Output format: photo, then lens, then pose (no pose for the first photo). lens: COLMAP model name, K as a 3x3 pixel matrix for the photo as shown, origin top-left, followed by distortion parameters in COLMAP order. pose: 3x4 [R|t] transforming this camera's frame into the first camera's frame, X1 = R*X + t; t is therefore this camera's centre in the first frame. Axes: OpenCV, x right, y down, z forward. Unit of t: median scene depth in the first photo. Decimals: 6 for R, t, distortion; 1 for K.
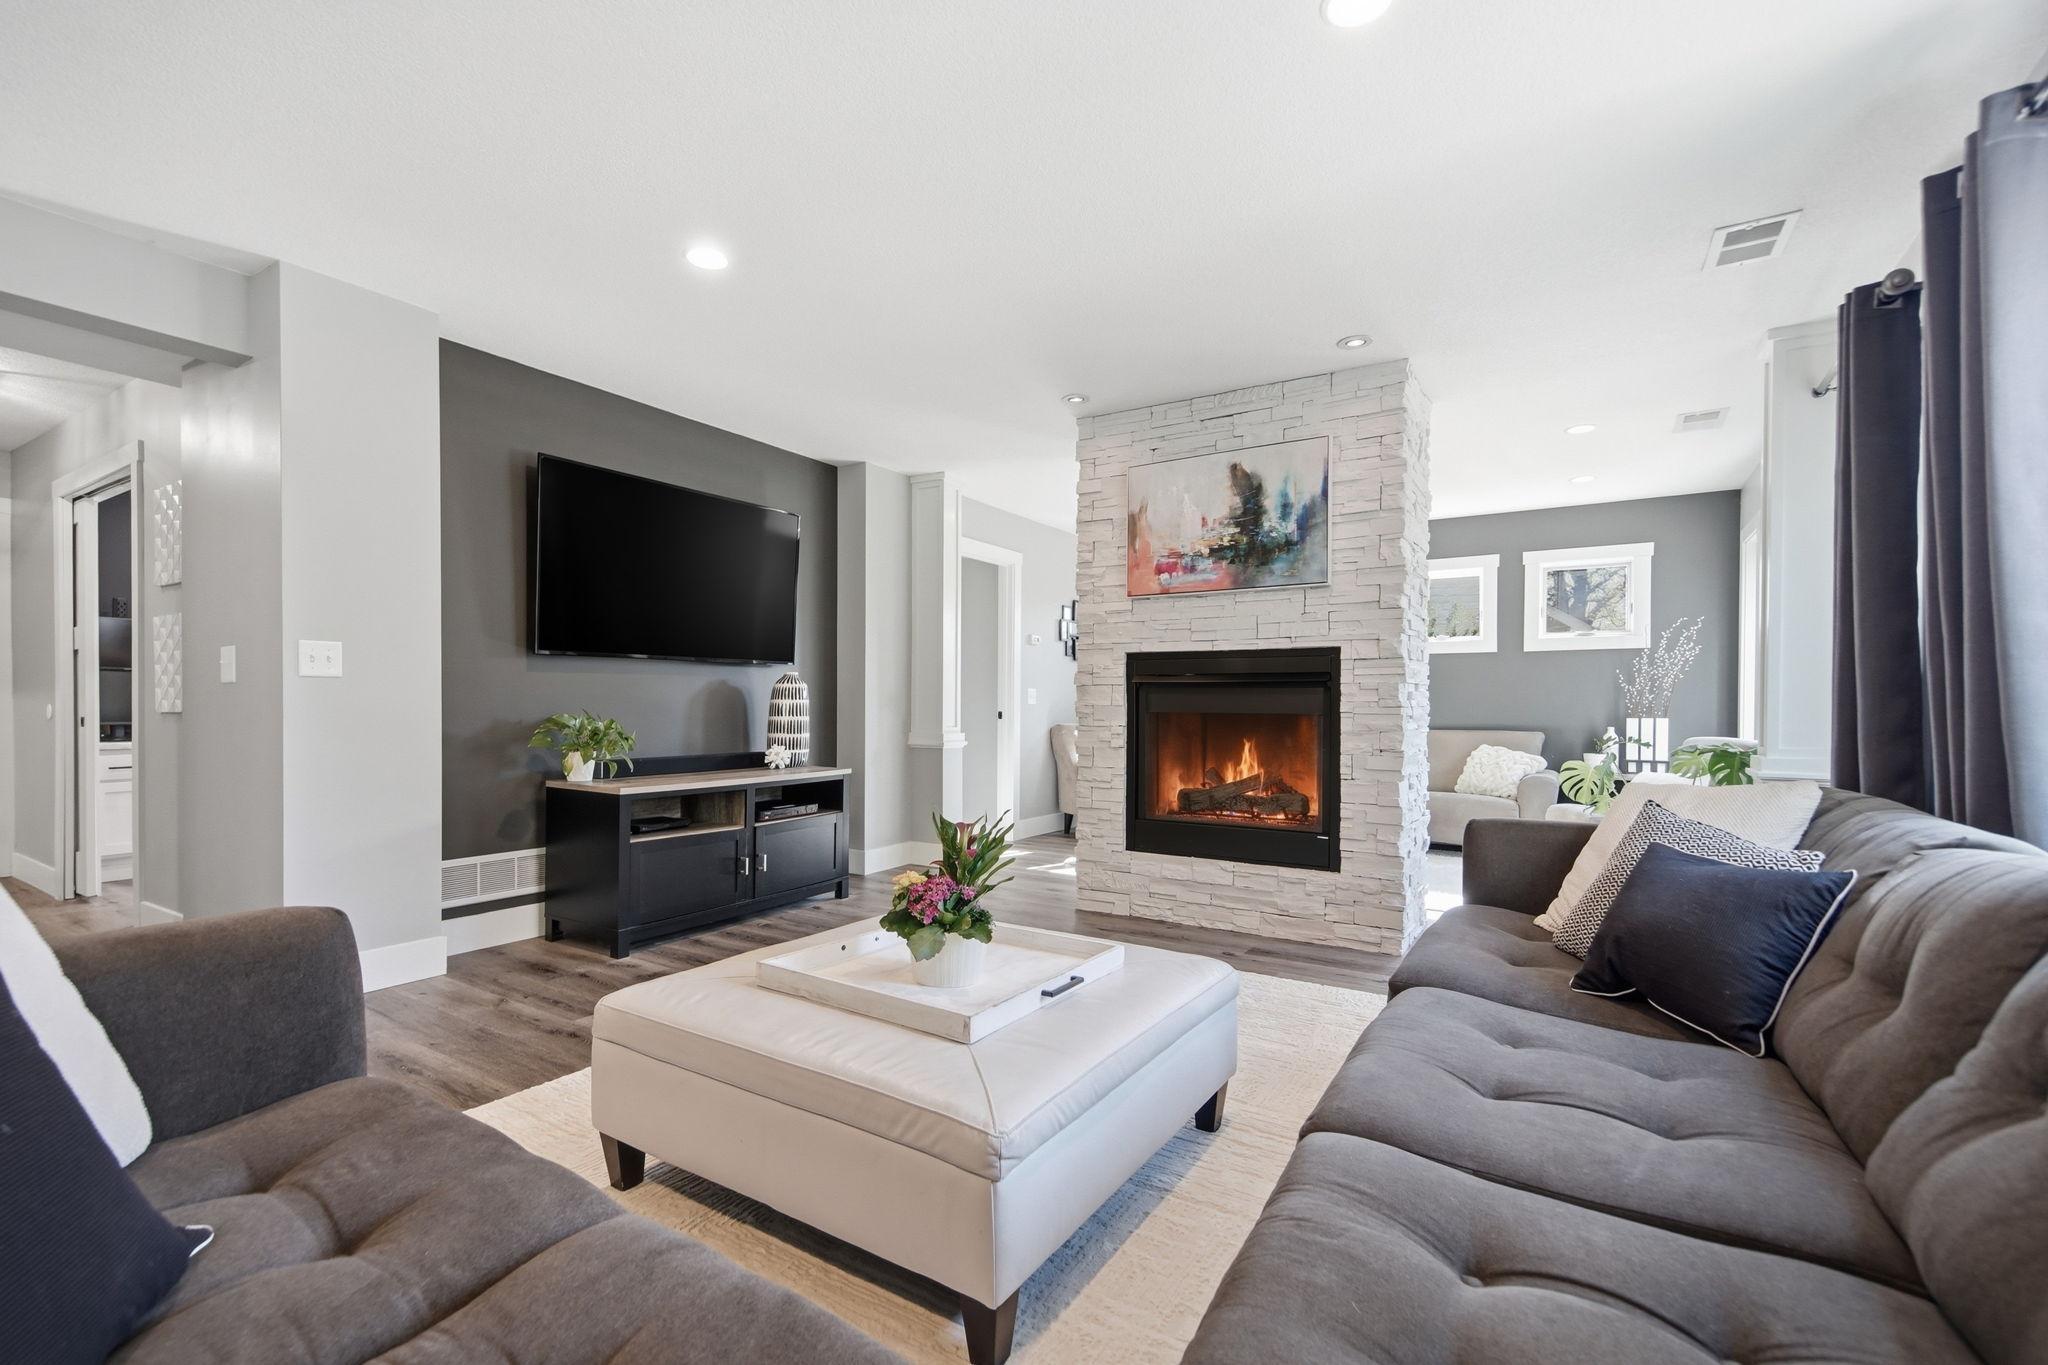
lens RADIAL K [[920.9, 0, 986.6], [0, 920.9, 704.9], [0, 0, 1]] dist [0.016799, -0.010845]
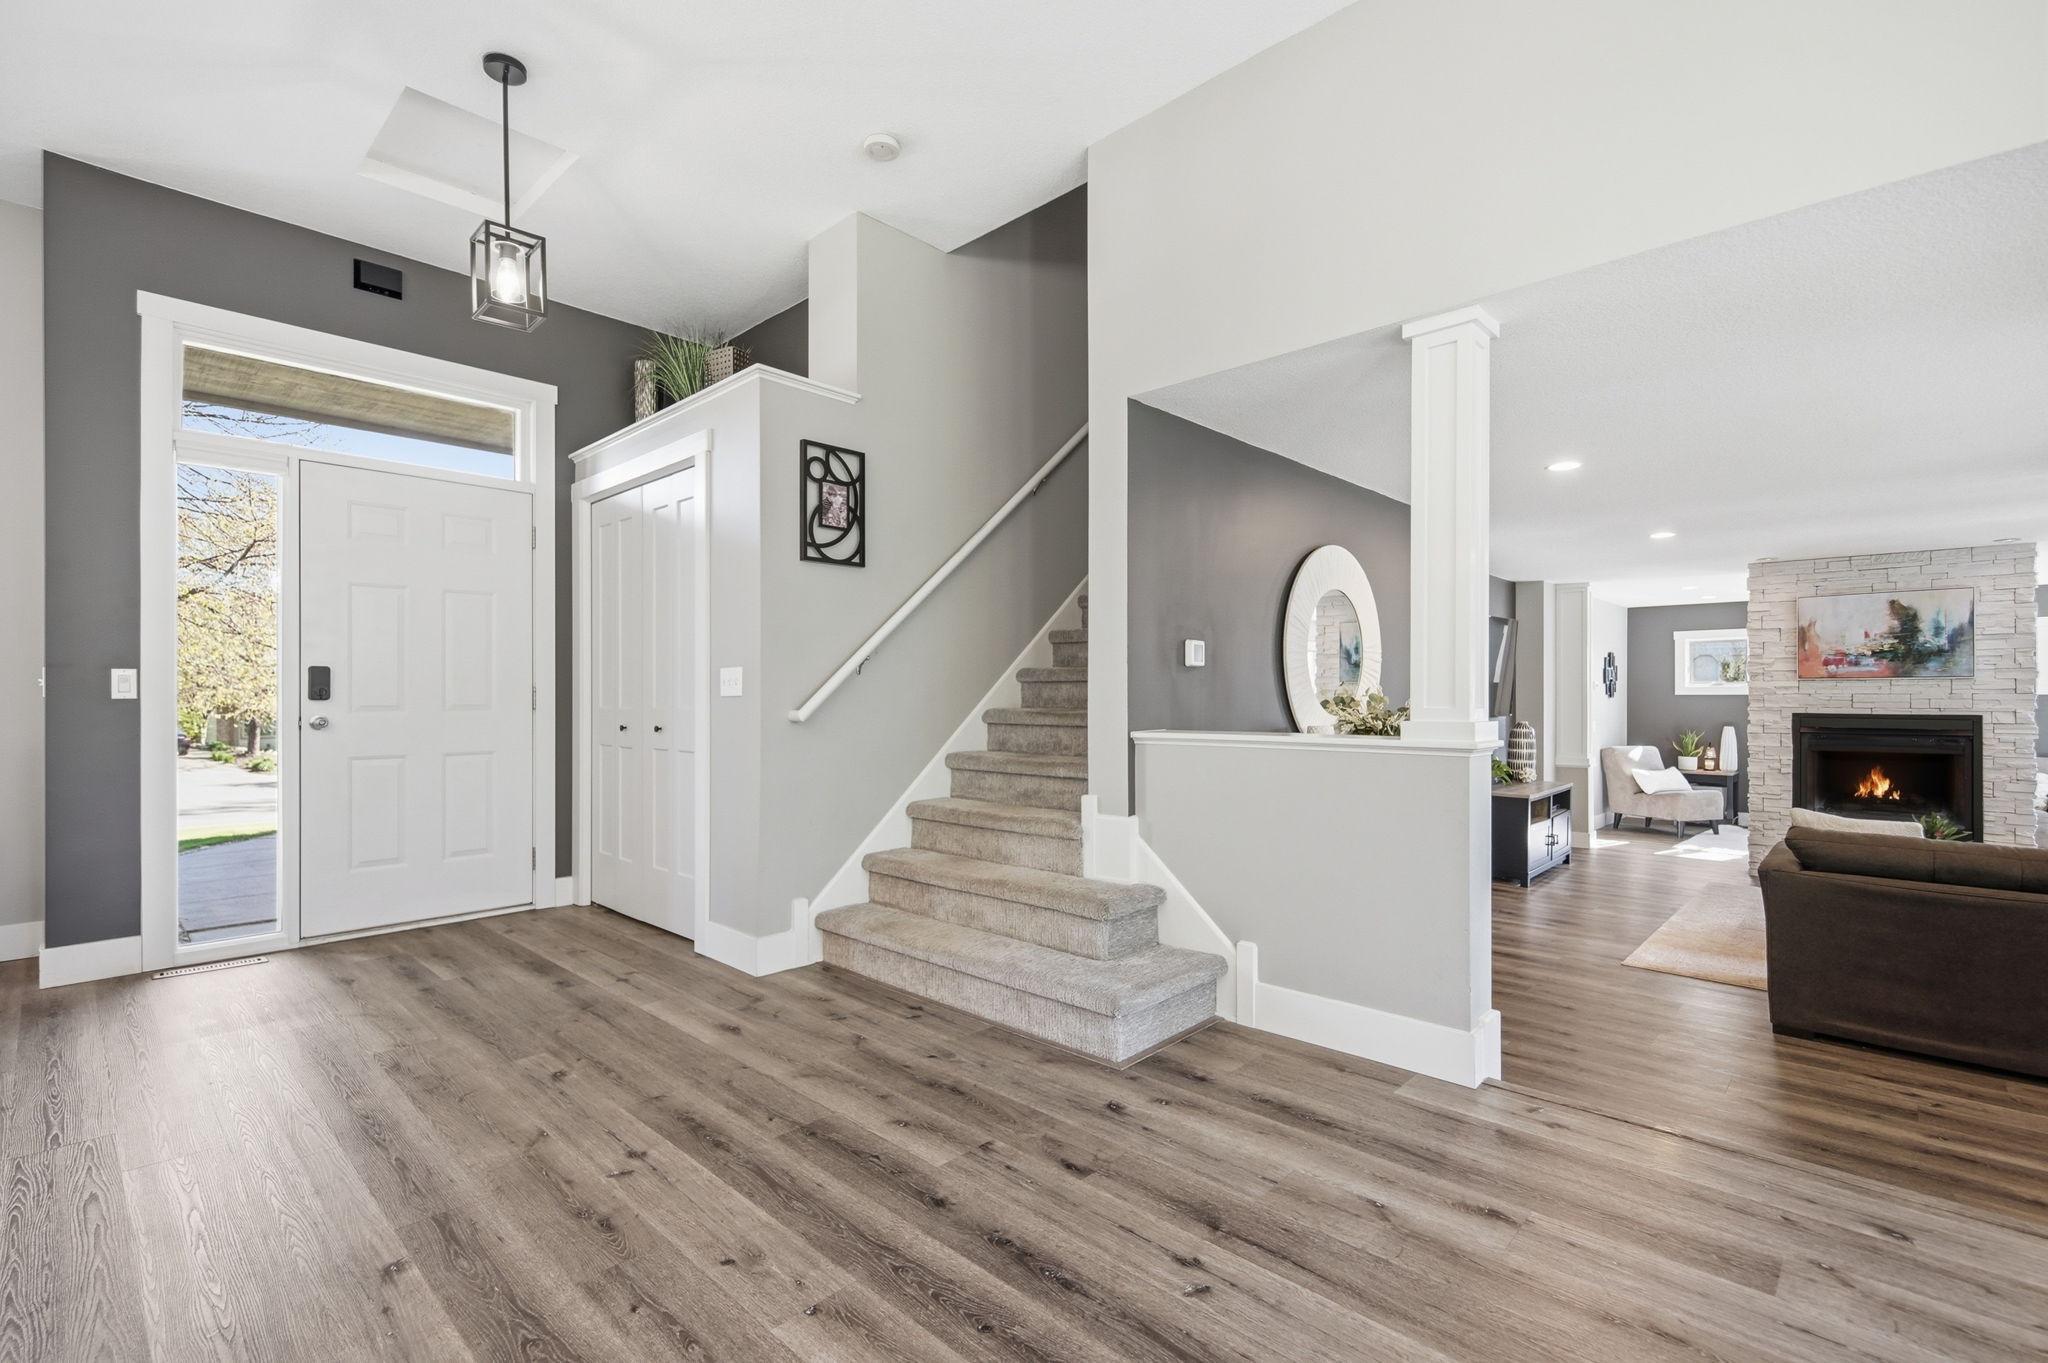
lens RADIAL K [[916.0, 0, 1015.8], [0, 916.0, 692.5], [0, 0, 1]] dist [0.013714, -0.005435]
pose [[0.983887, -0.004789, -0.178728, -0.949617], [0.003408, 0.999962, -0.008034, -0.090753], [0.178760, 0.007295, 0.983866, -0.860563]]
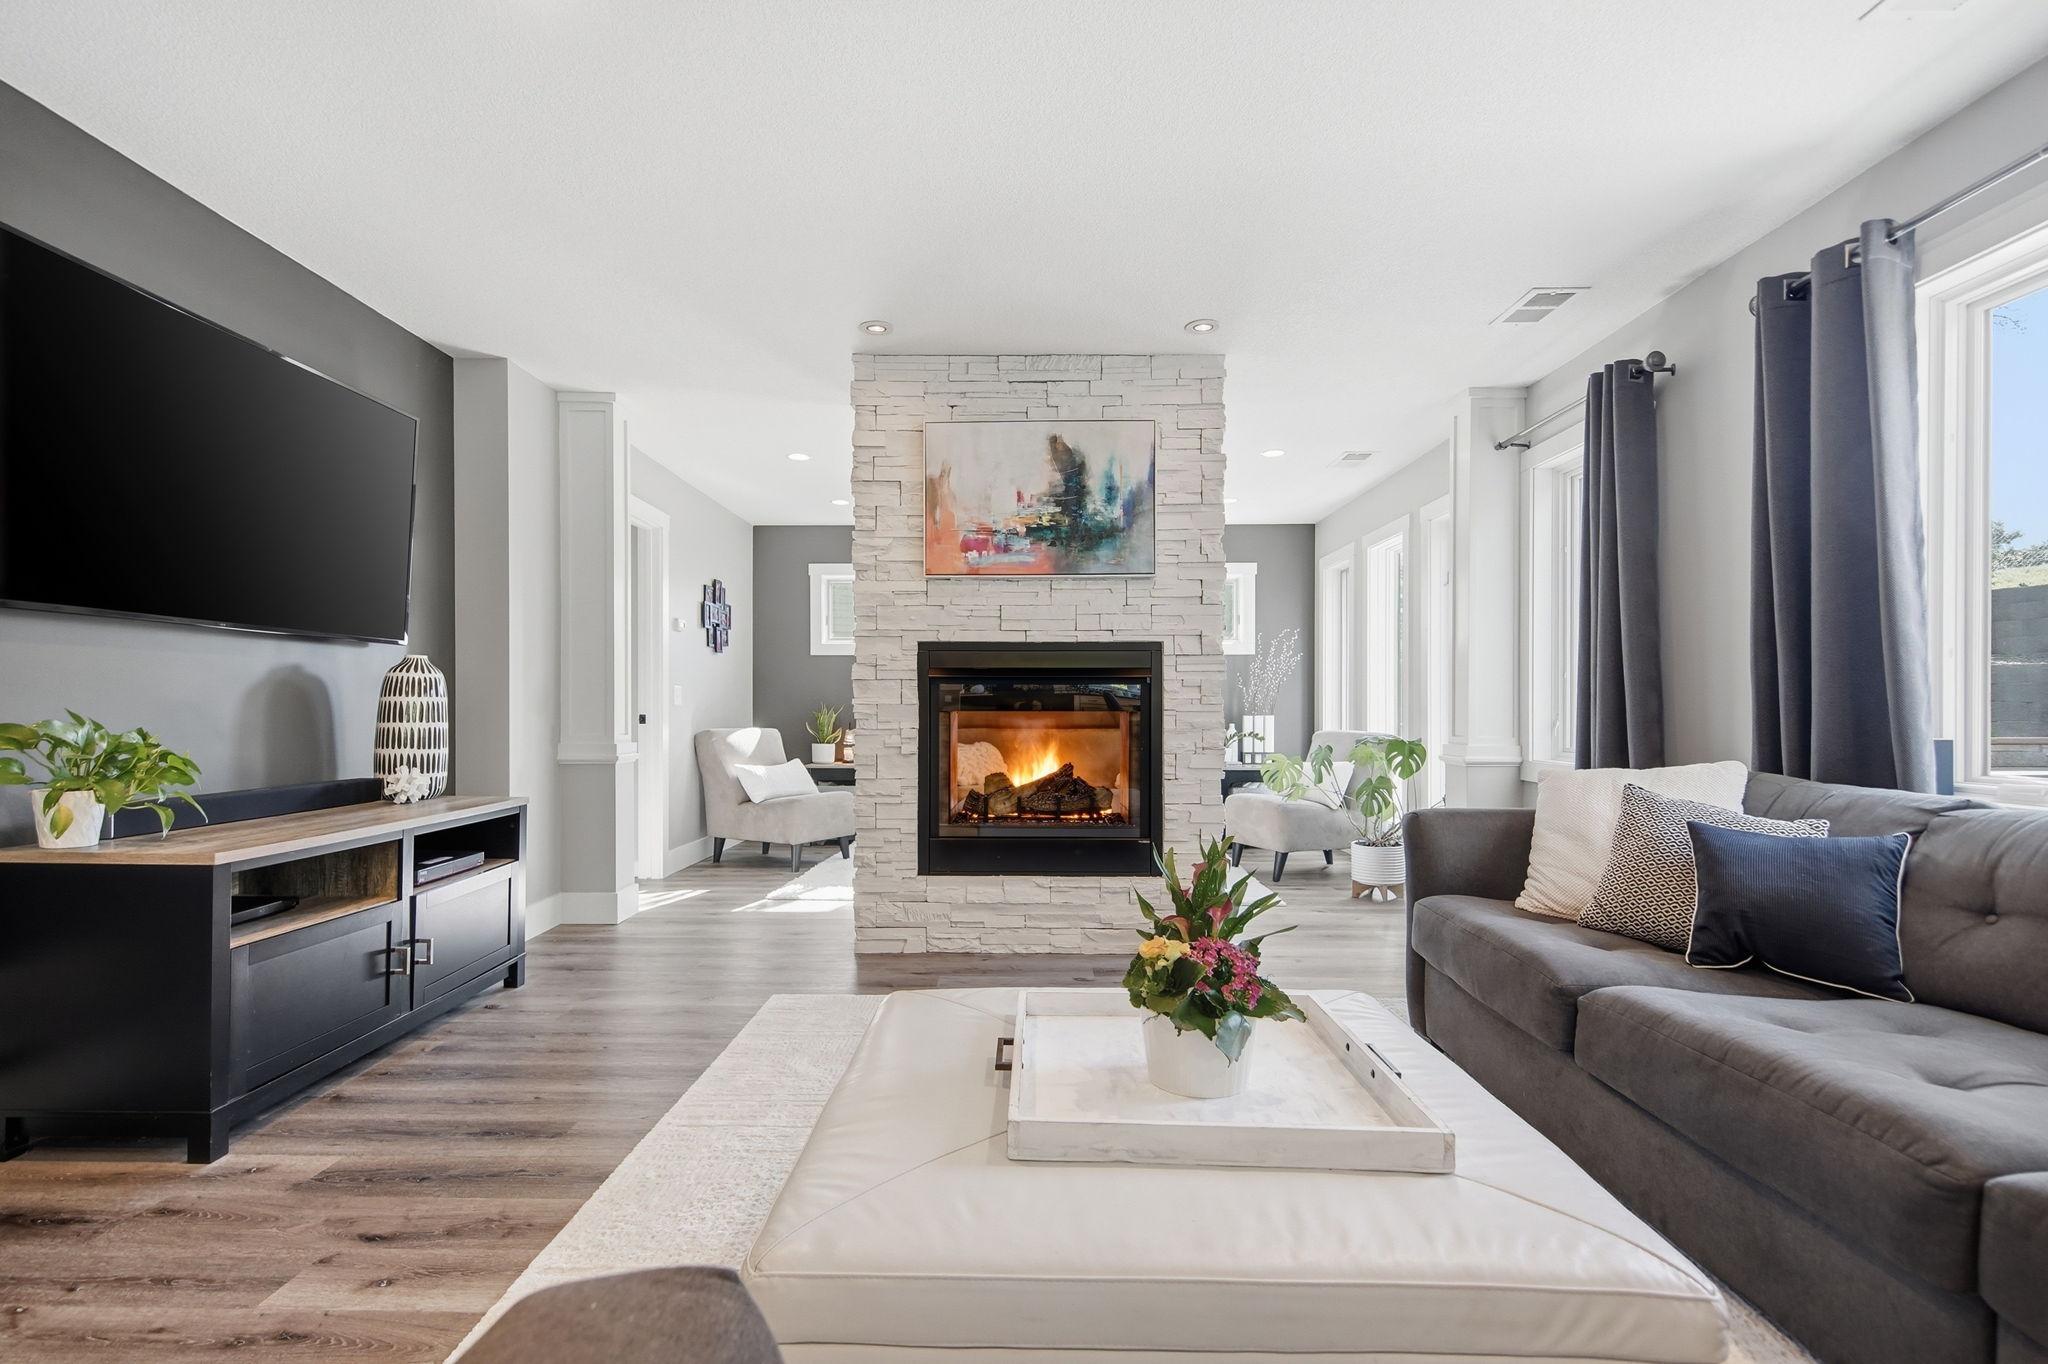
lens RADIAL K [[970.8, 0, 1018.4], [0, 970.8, 706.8], [0, 0, 1]] dist [0.016652, -0.009560]
pose [[0.837914, -0.003227, 0.545793, -0.279390], [0.004349, 0.999990, -0.000764, 0.004675], [-0.545786, 0.003014, 0.837919, 0.221087]]
